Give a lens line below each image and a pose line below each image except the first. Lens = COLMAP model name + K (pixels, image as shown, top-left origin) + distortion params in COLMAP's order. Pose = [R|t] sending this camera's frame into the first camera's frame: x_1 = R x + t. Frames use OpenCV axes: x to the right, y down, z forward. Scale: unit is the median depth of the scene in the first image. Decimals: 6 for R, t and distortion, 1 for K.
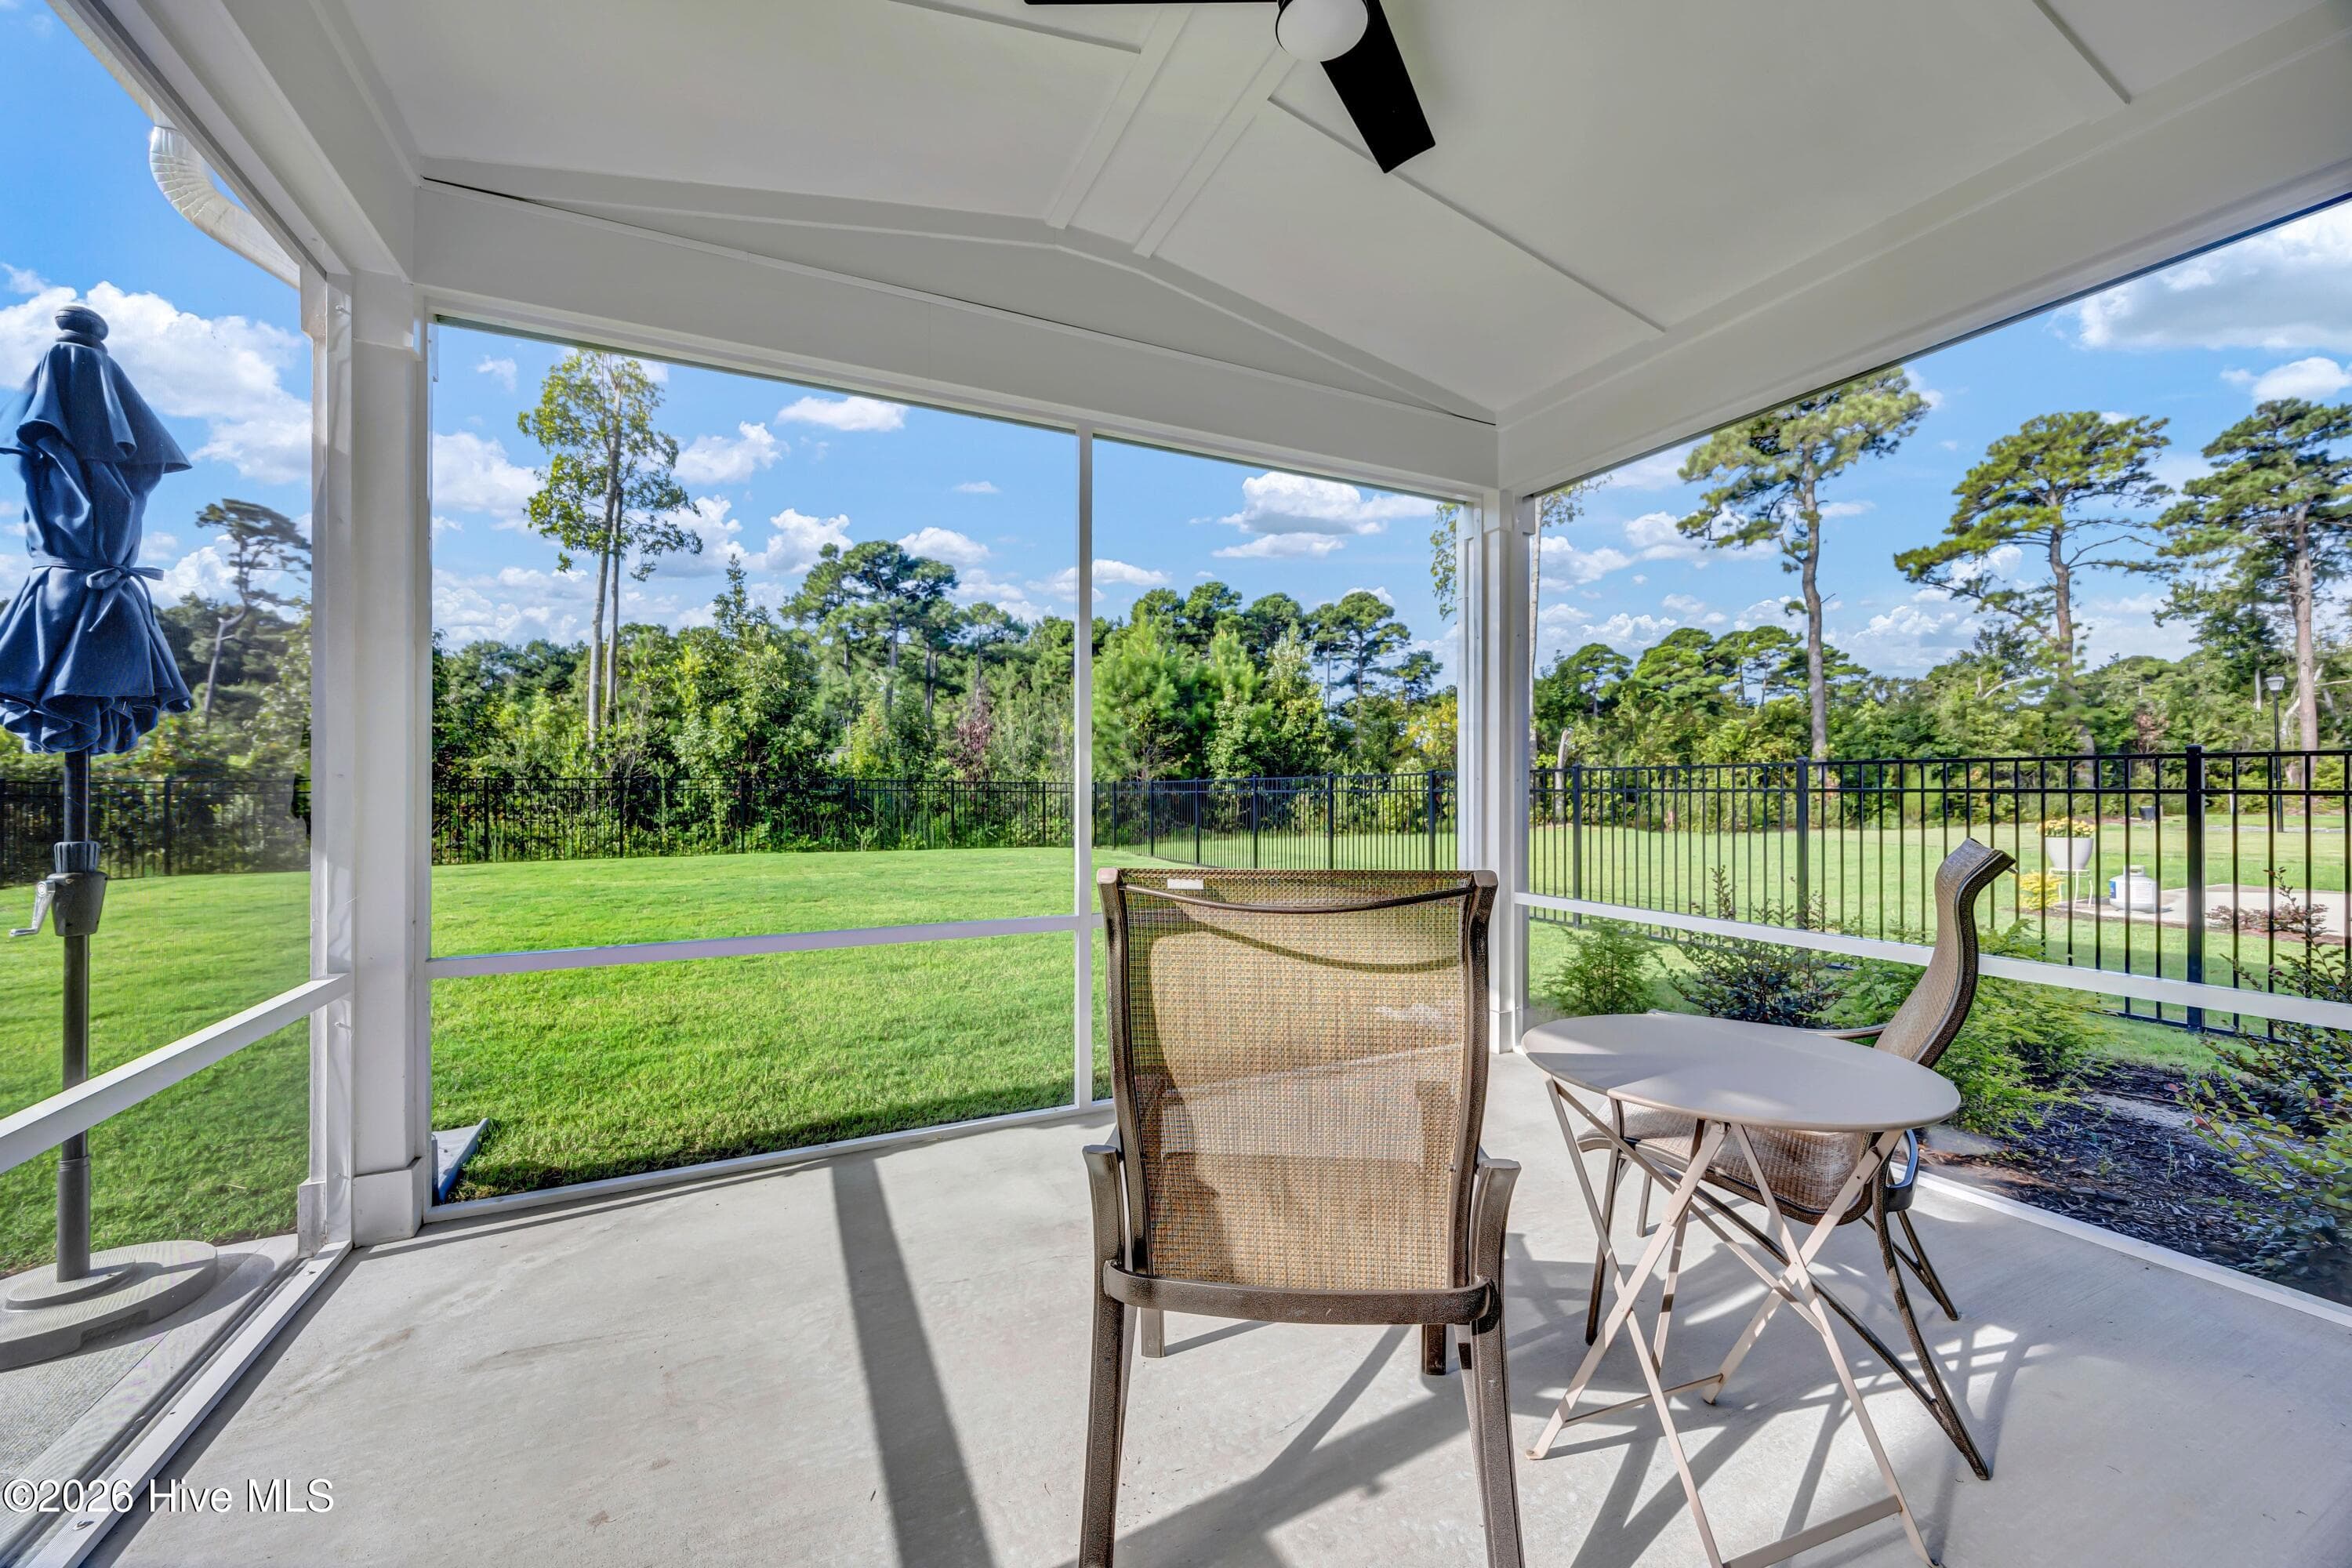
lens RADIAL K [[930.4, 0, 1227.3], [0, 930.4, 775.9], [0, 0, 1]] dist [-0.000739, -0.000107]
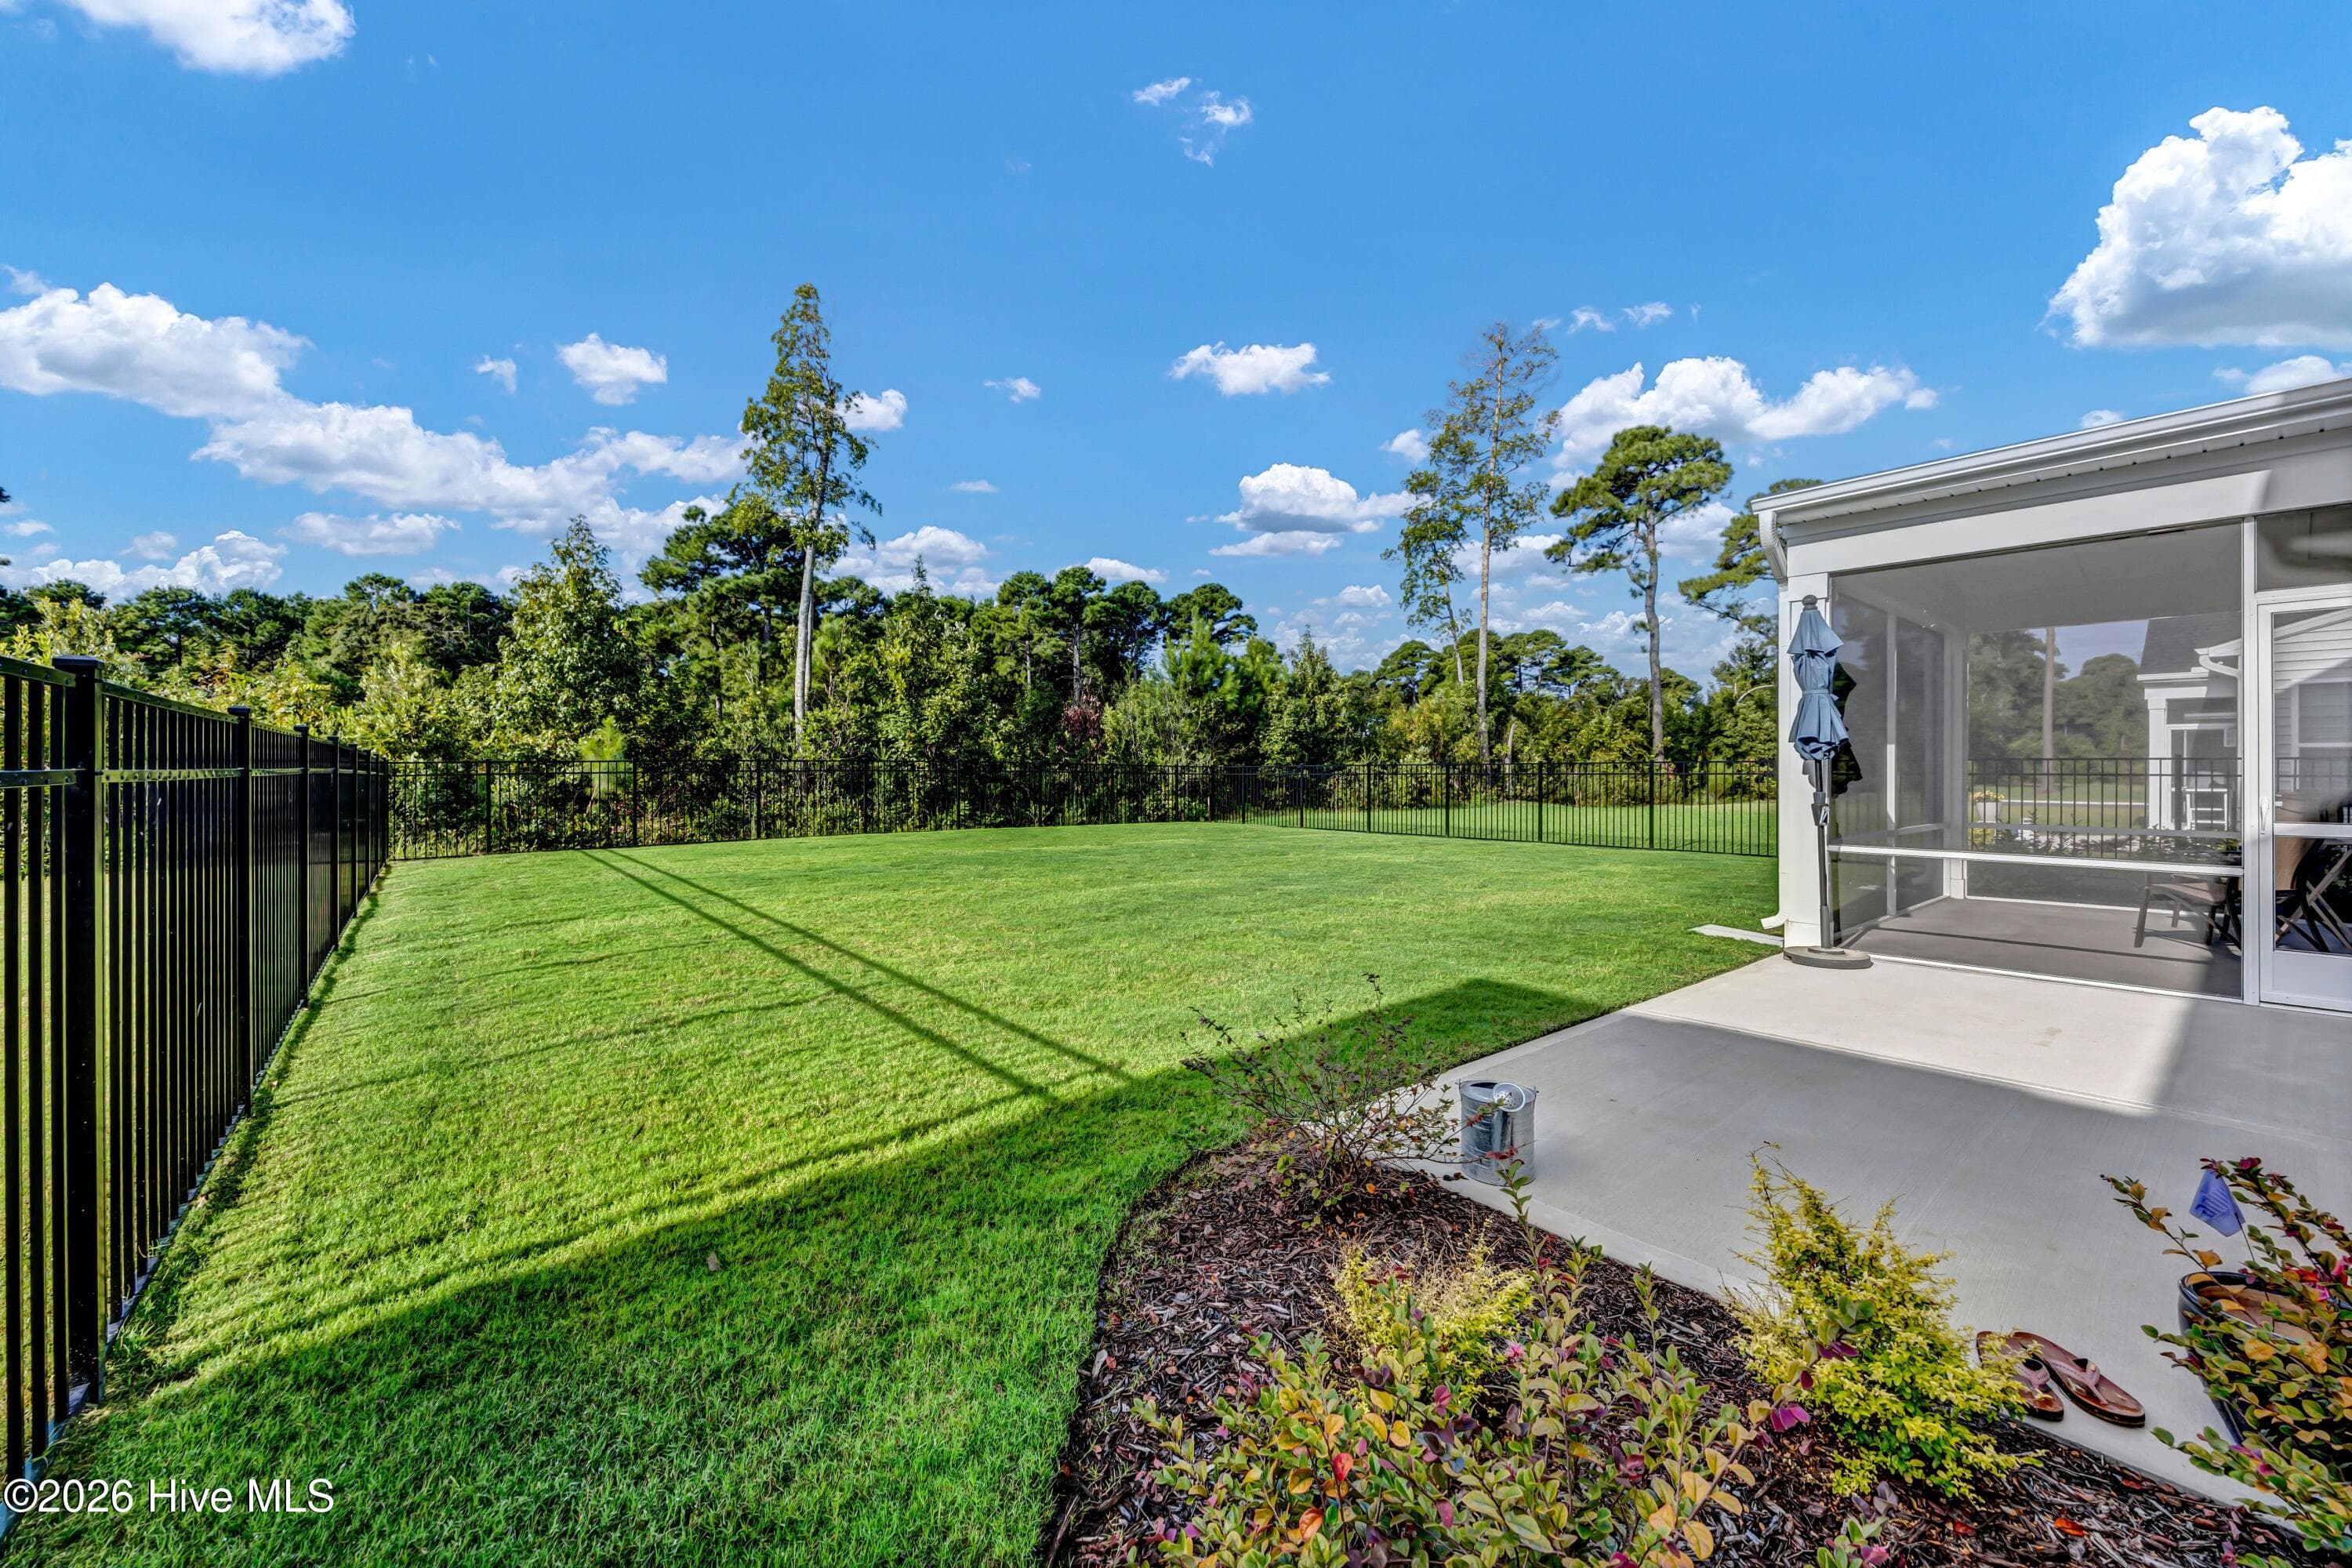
lens RADIAL K [[930.4, 0, 1227.3], [0, 930.4, 775.9], [0, 0, 1]] dist [-0.000739, -0.000107]
pose [[0.969048, 0.001452, 0.246867, -0.165673], [-0.006649, 0.999773, 0.020219, -0.001555], [-0.246781, -0.021234, 0.968839, -0.052661]]
